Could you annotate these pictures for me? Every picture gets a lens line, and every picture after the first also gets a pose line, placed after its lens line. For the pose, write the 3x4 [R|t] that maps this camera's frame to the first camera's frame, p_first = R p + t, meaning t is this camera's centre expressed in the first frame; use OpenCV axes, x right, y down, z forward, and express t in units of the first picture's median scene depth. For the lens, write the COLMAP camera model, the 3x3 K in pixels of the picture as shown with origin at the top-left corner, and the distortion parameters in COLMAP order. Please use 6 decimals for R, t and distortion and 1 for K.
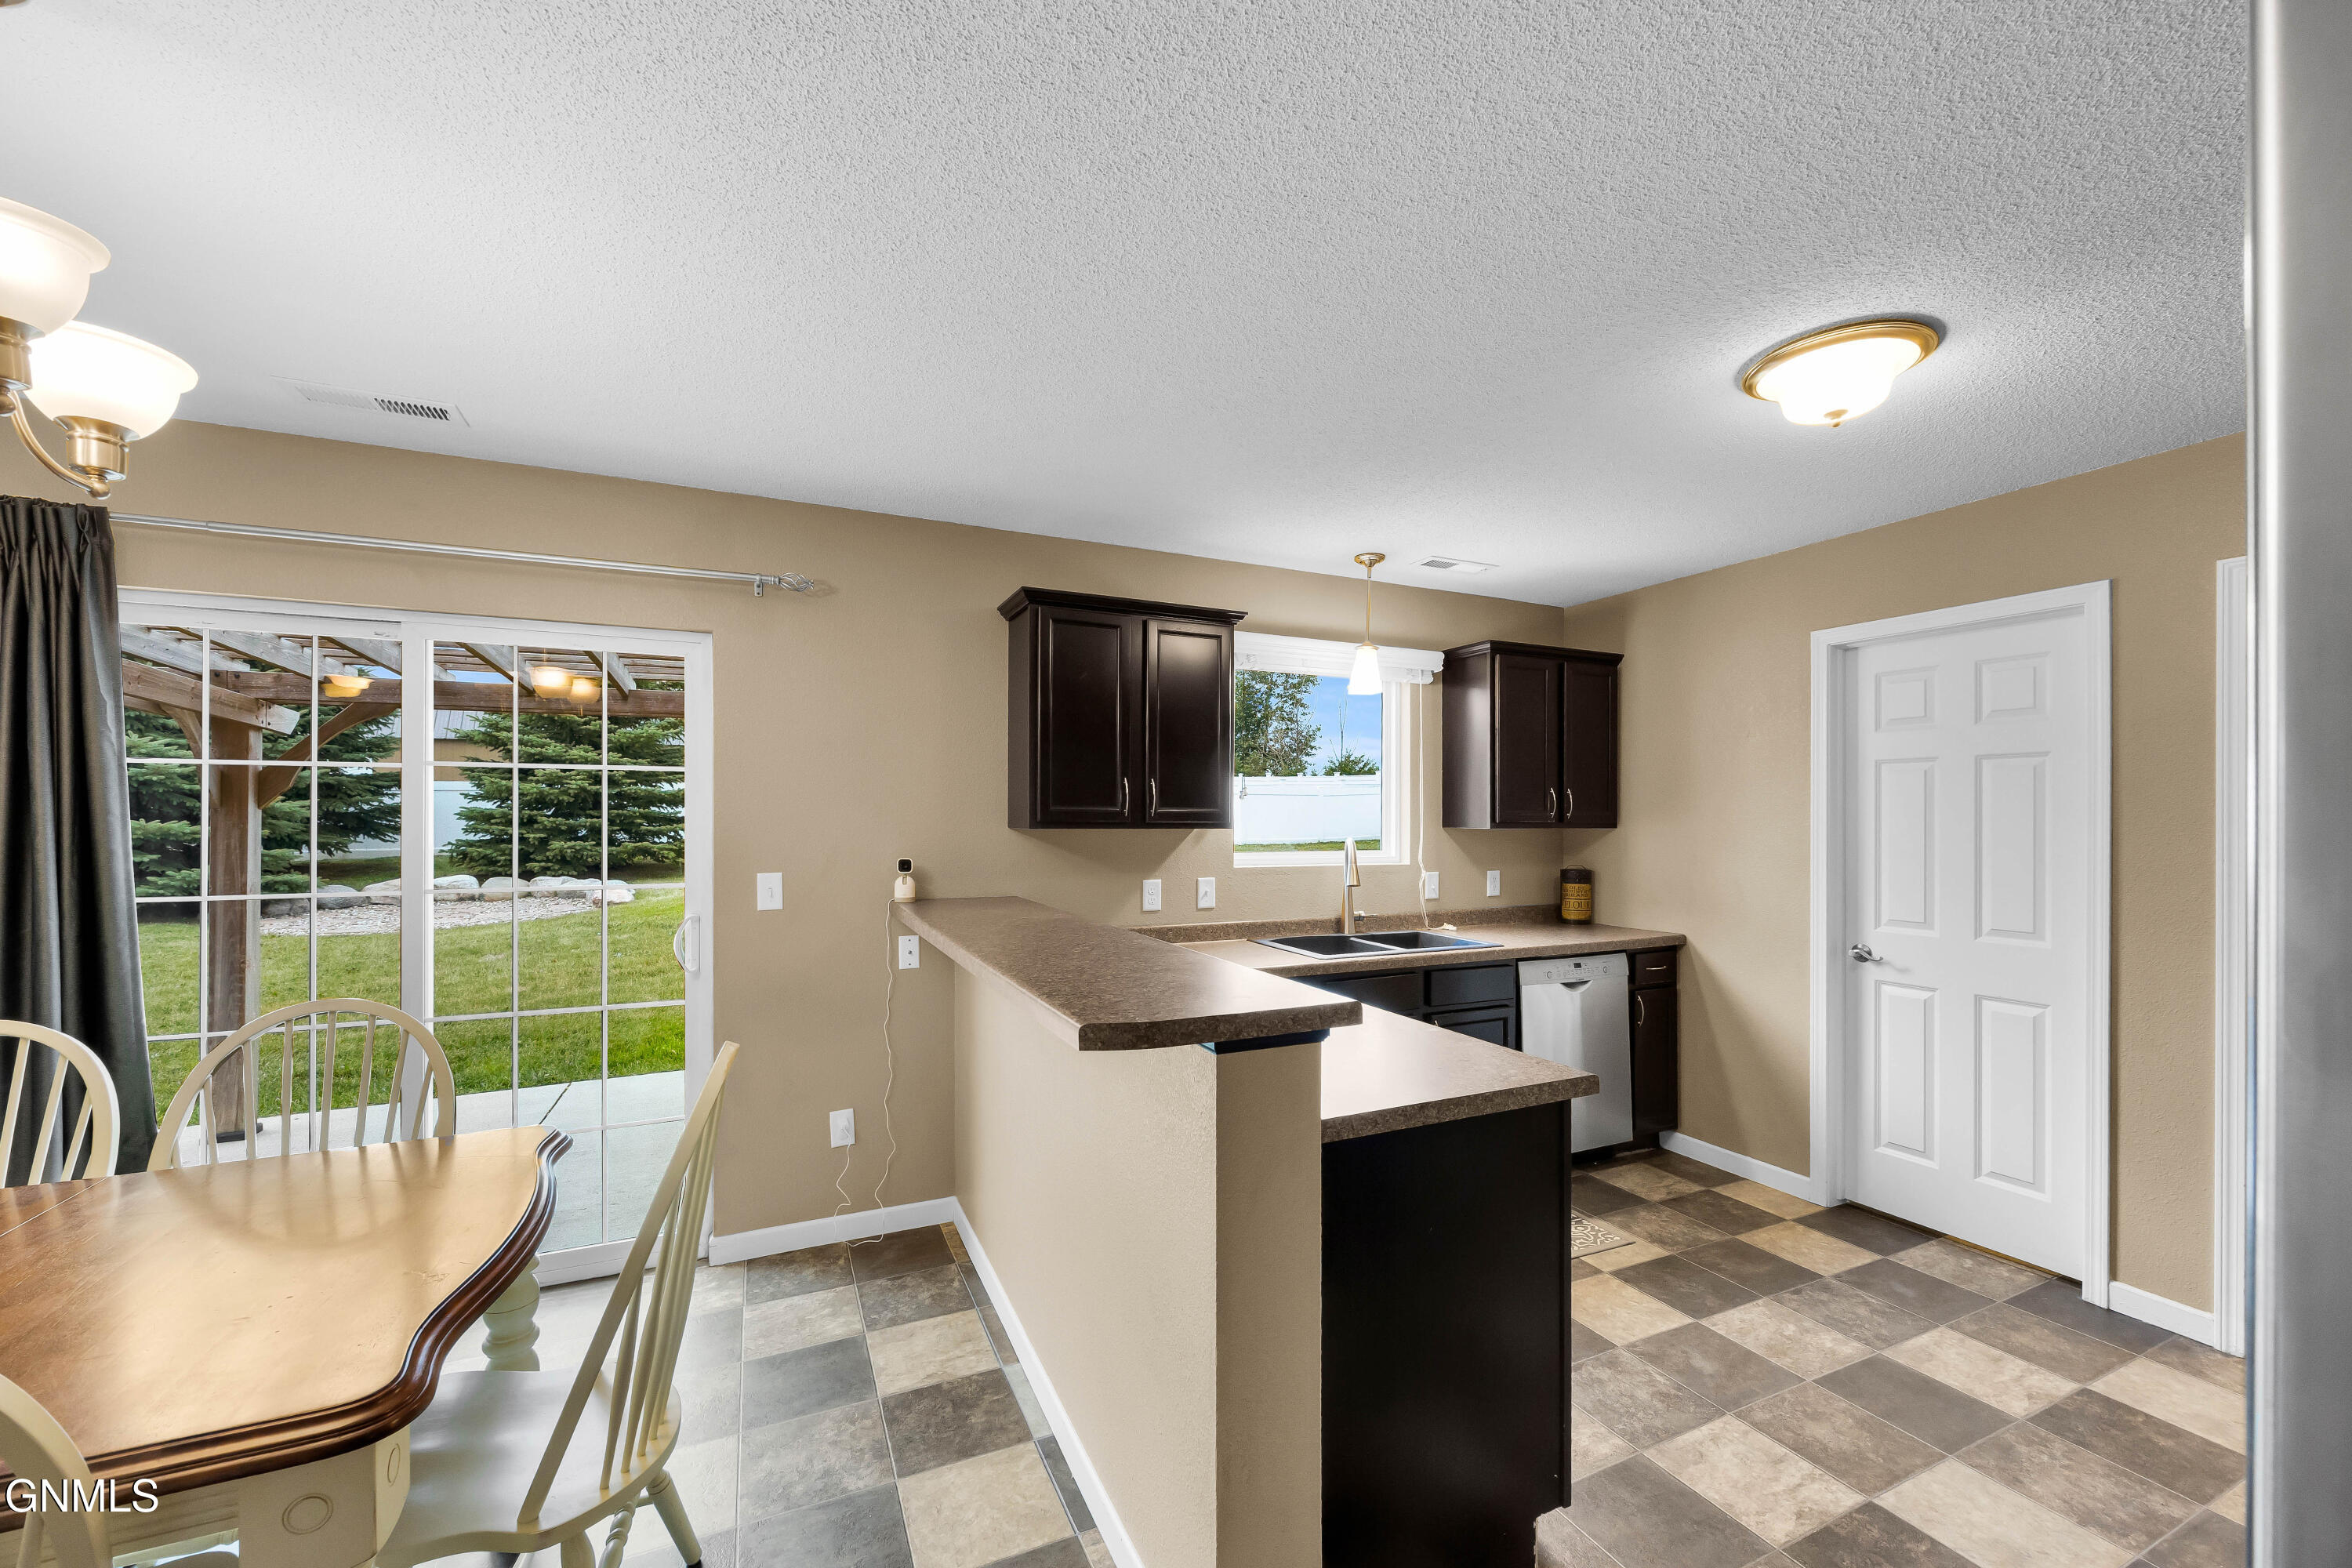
lens RADIAL K [[918.3, 0, 1163.0], [0, 918.3, 802.8], [0, 0, 1]] dist [-0.001584, 0.000826]
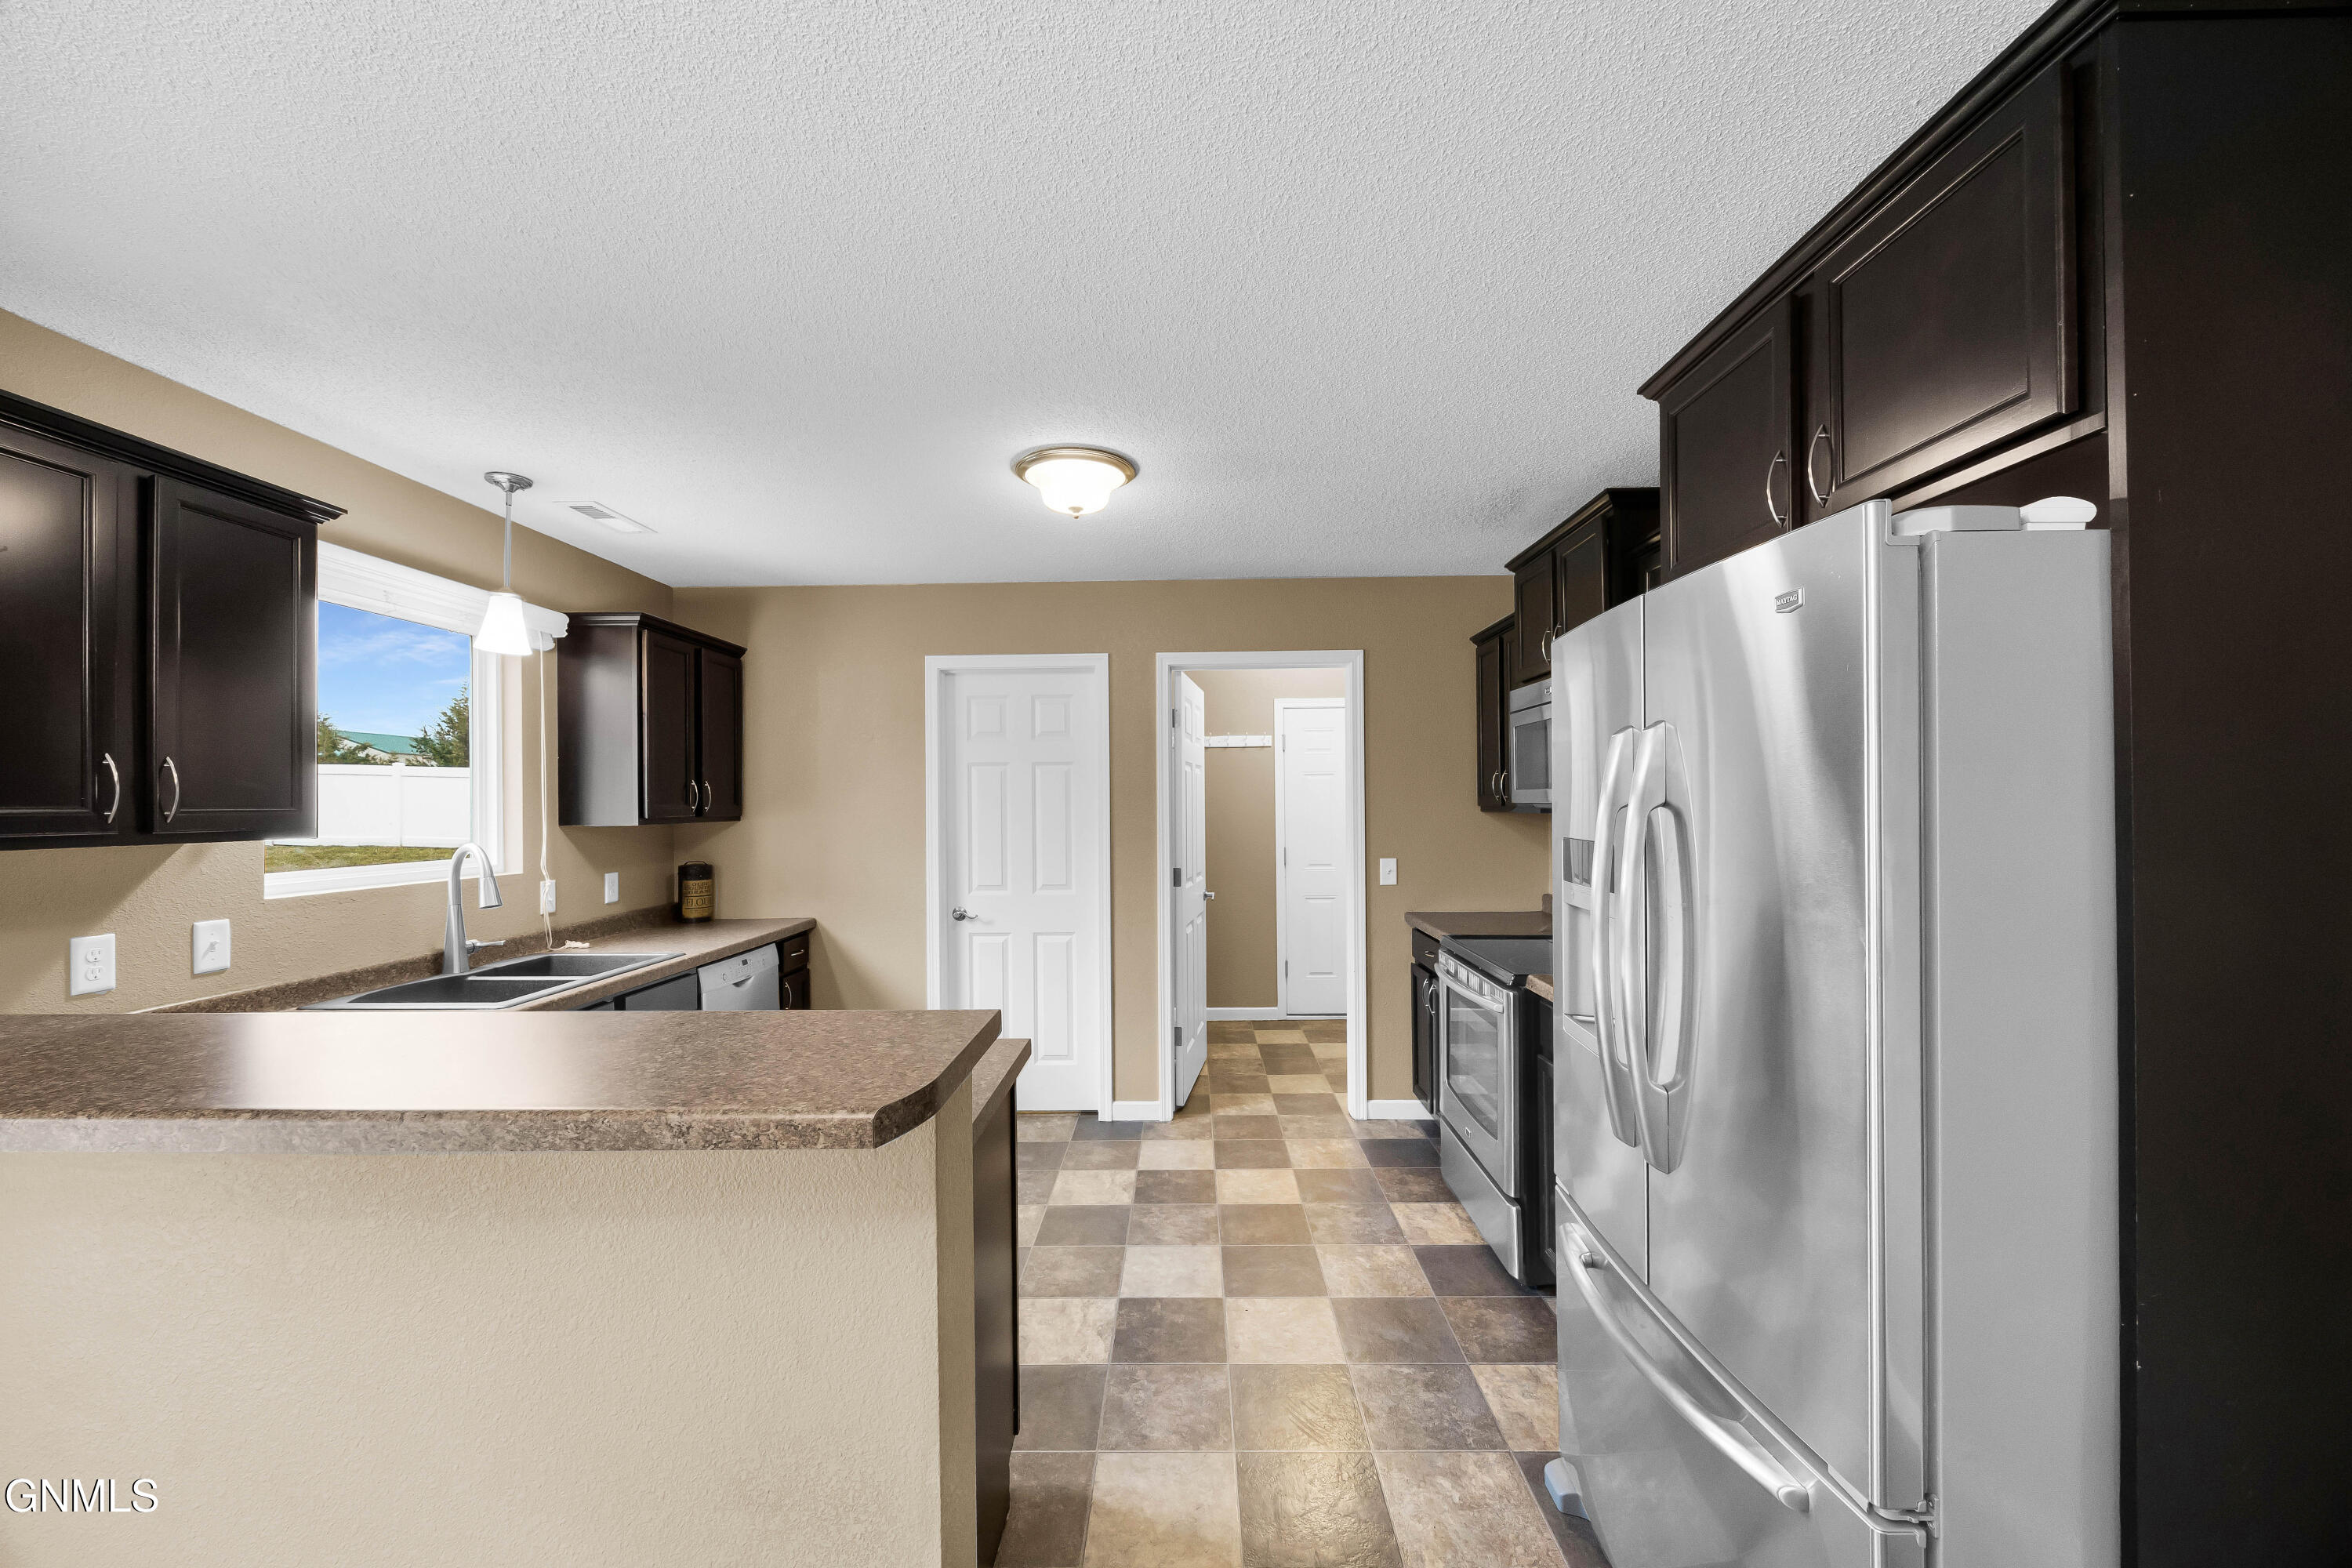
lens RADIAL K [[918.3, 0, 1154.7], [0, 918.3, 793.9], [0, 0, 1]] dist [-0.001584, 0.000826]
pose [[0.439620, -0.000464, 0.898184, -0.230907], [0.001149, 0.999999, -0.000046, -0.001676], [-0.898183, 0.001053, 0.439620, 0.172887]]
